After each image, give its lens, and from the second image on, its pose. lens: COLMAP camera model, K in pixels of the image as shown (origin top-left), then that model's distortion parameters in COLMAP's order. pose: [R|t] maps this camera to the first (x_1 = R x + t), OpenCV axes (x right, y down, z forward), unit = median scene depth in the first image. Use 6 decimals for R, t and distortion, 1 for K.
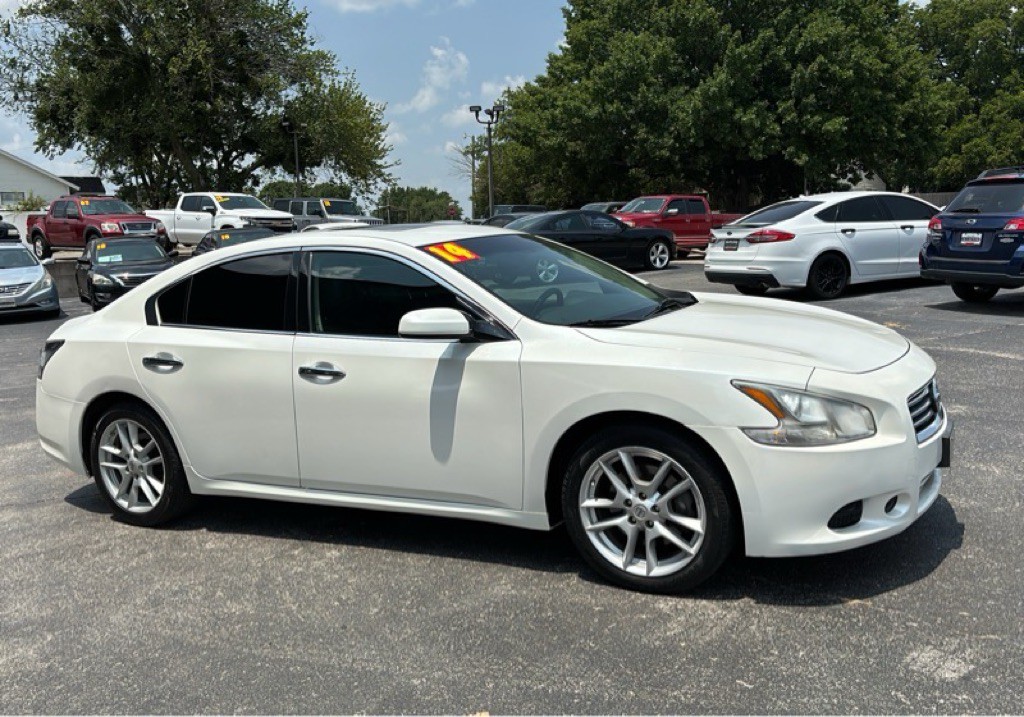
lens RADIAL K [[943.2, 0, 521.9], [0, 943.2, 364.7], [0, 0, 1]] dist [0.057017, -0.067341]
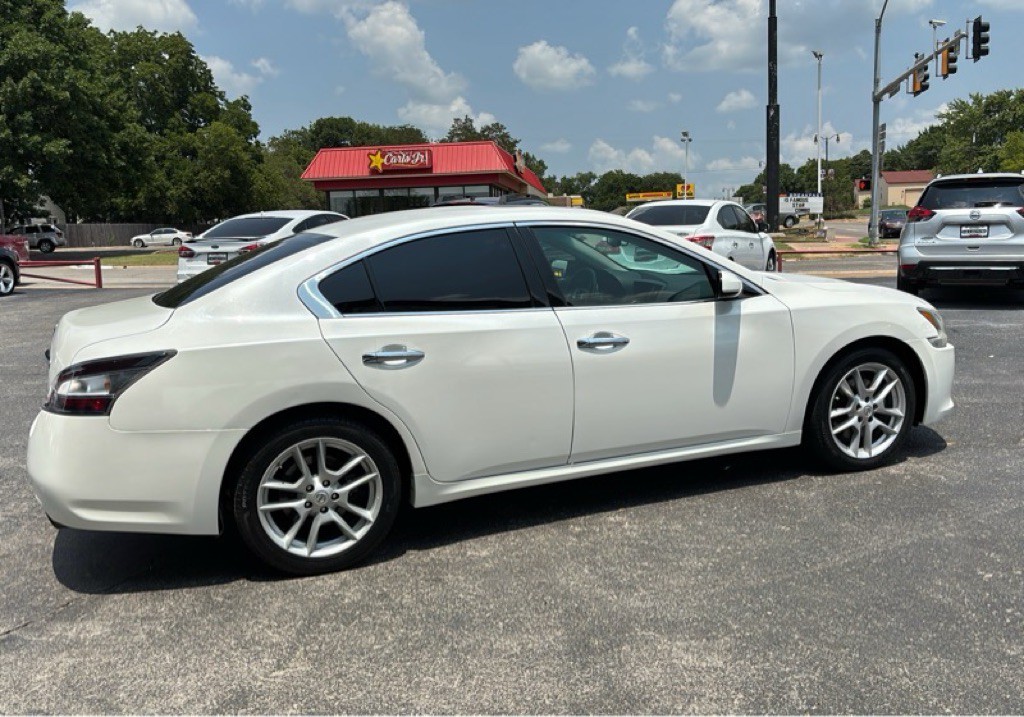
lens RADIAL K [[943.2, 0, 521.9], [0, 943.2, 364.7], [0, 0, 1]] dist [0.057017, -0.067341]
pose [[0.607766, -0.088877, 0.789127, -0.158383], [0.118825, 0.992708, 0.020290, 0.000183], [-0.785176, 0.081437, 0.613895, 0.065620]]
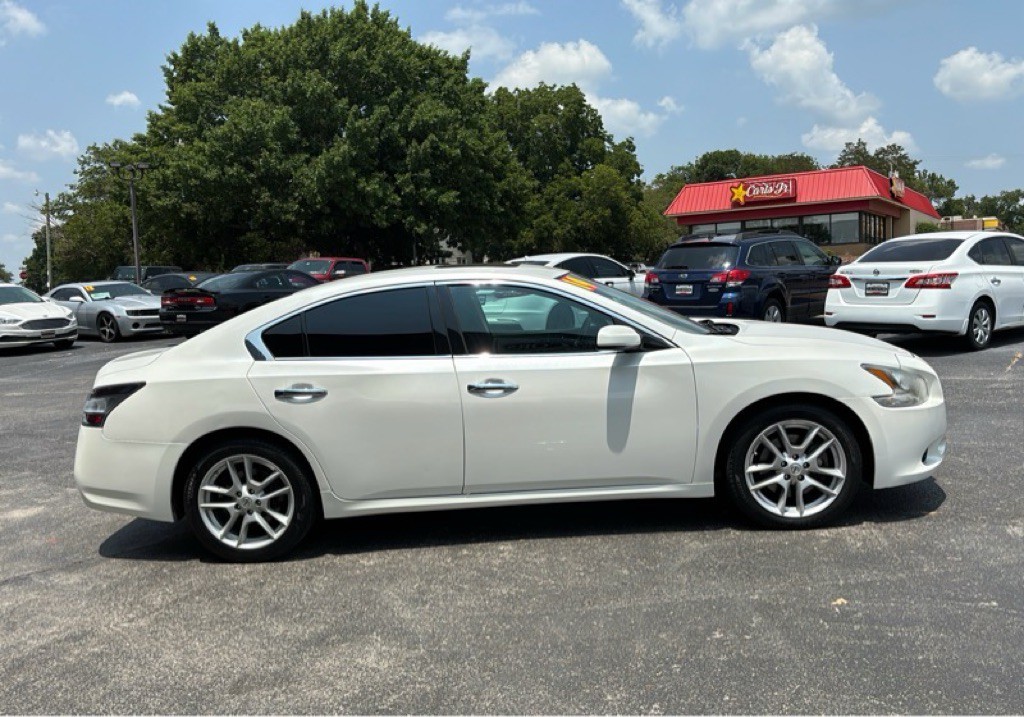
lens RADIAL K [[948.0, 0, 519.3], [0, 948.0, 395.0], [0, 0, 1]] dist [0.012816, -0.021484]
pose [[0.891261, -0.055865, 0.450037, -0.102908], [0.074235, 0.996969, -0.023259, 0.006712], [-0.447374, 0.054139, 0.892707, -0.003467]]
